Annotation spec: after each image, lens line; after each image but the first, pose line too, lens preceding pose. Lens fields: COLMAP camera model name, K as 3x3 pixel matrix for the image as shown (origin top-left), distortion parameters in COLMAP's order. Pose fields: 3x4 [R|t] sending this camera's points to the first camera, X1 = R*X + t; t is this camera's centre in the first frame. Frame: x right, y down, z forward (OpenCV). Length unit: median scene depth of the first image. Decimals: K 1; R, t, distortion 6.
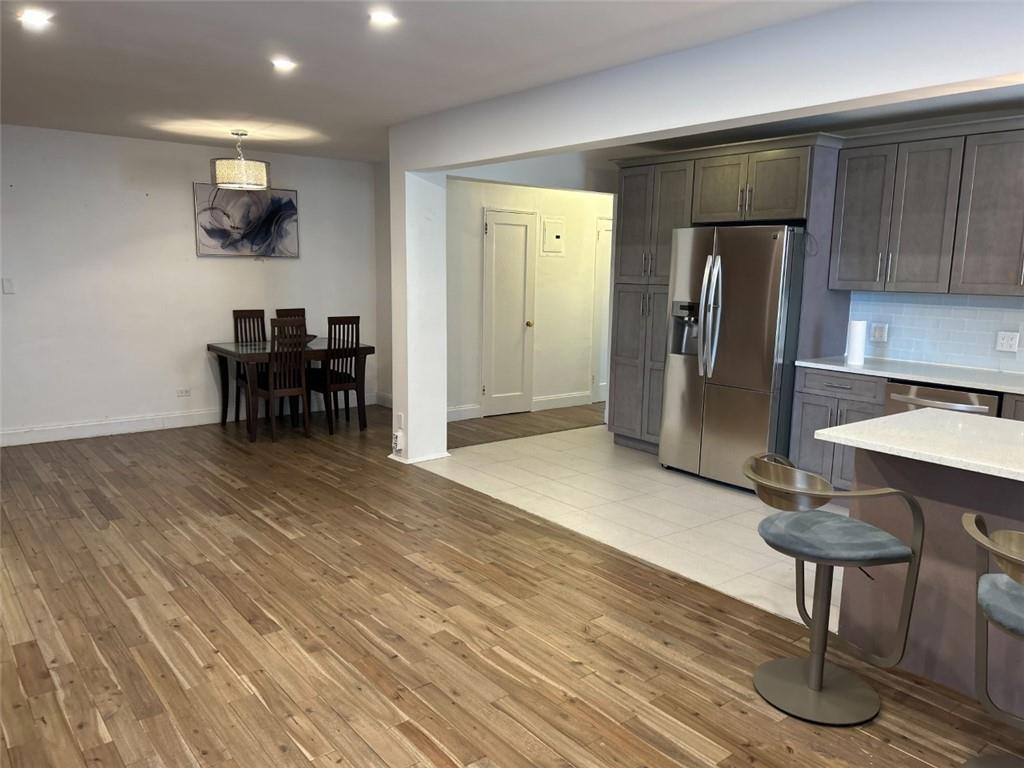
lens RADIAL K [[767.8, 0, 512.4], [0, 767.8, 389.0], [0, 0, 1]] dist [0.068964, -0.092564]
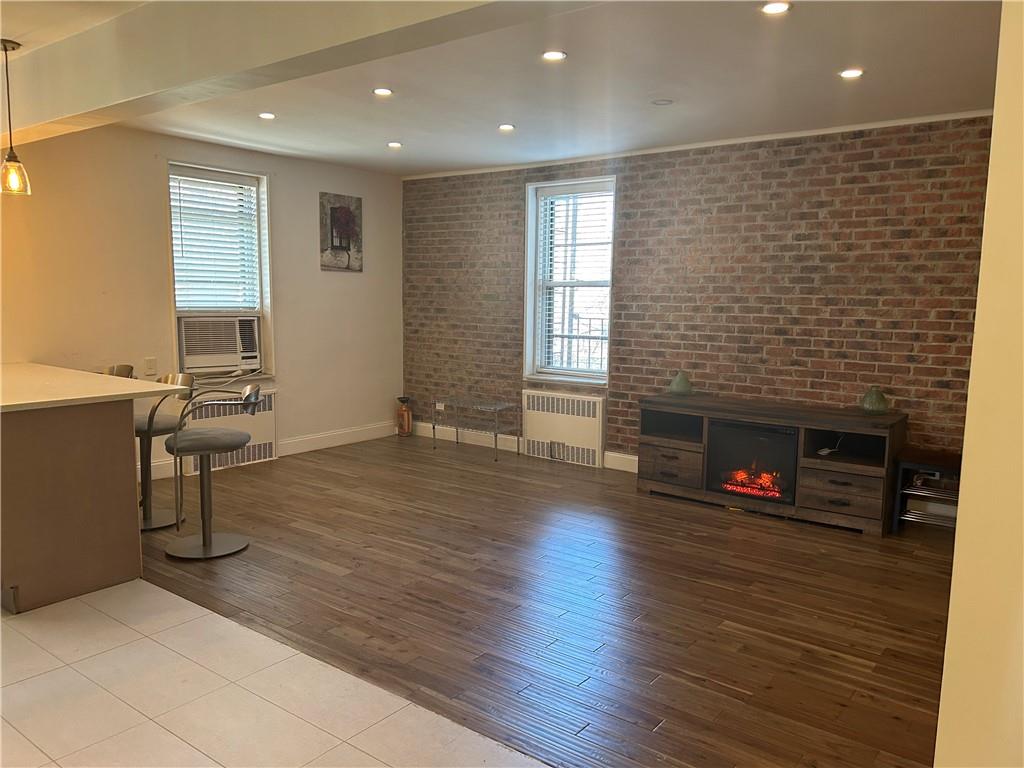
lens RADIAL K [[767.8, 0, 512.4], [0, 767.8, 389.0], [0, 0, 1]] dist [0.068964, -0.092564]
pose [[-0.968930, -0.004215, -0.247298, 0.119634], [-0.073059, 0.960117, 0.269886, -0.224045], [0.236297, 0.279568, -0.930594, 1.552004]]
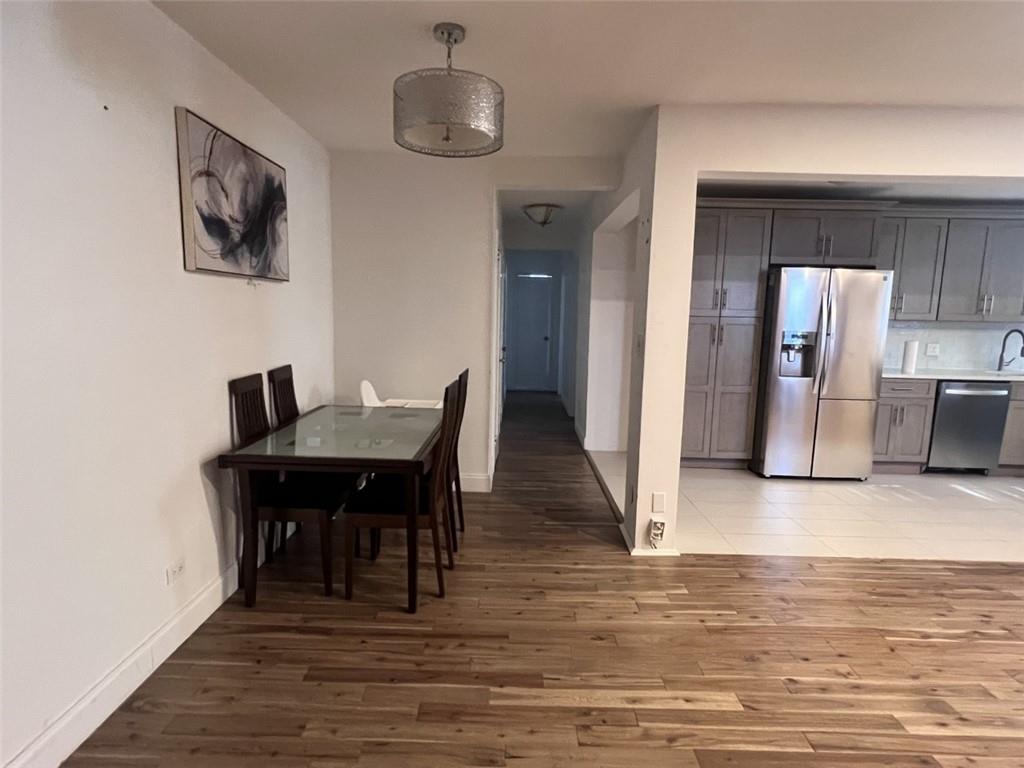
lens RADIAL K [[542.0, 0, 508.2], [0, 542.0, 384.7], [0, 0, 1]] dist [0.000273, -0.000345]
pose [[0.630374, -0.110912, 0.768327, -0.842931], [0.115093, 0.992156, 0.048795, -0.154134], [-0.767712, 0.057669, 0.638194, 1.017237]]
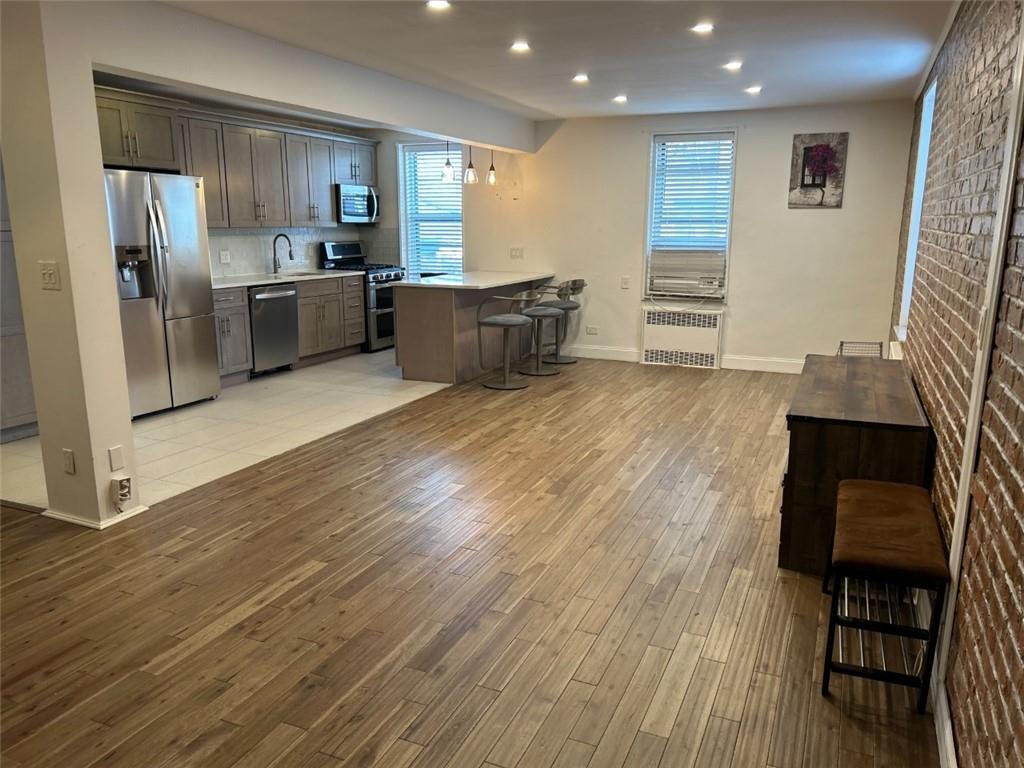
lens RADIAL K [[767.8, 0, 512.4], [0, 767.8, 389.0], [0, 0, 1]] dist [0.068964, -0.092564]
pose [[-0.467730, -0.209289, 0.858736, -1.119203], [0.128494, 0.945139, 0.300334, -0.218627], [-0.874482, 0.250818, -0.415177, 1.280432]]
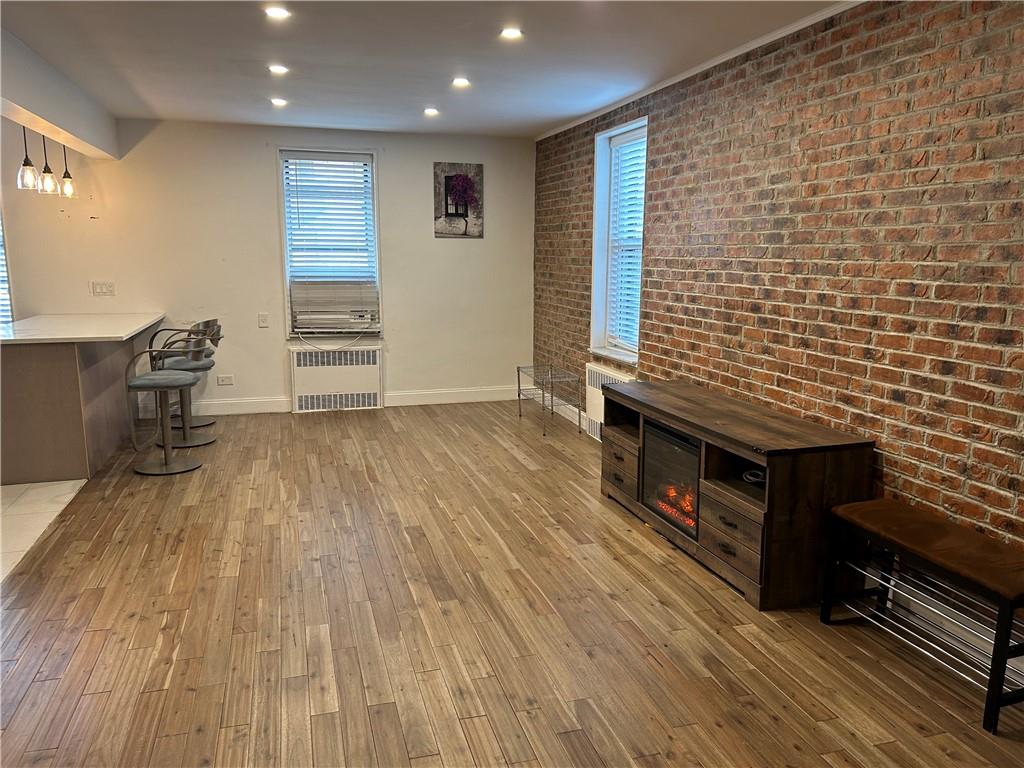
lens RADIAL K [[767.8, 0, 512.4], [0, 767.8, 389.0], [0, 0, 1]] dist [0.068964, -0.092564]
pose [[-0.927340, -0.089613, 0.363331, -0.657485], [0.037017, 0.944176, 0.327354, -0.232415], [-0.372384, 0.317018, -0.872255, 1.430419]]
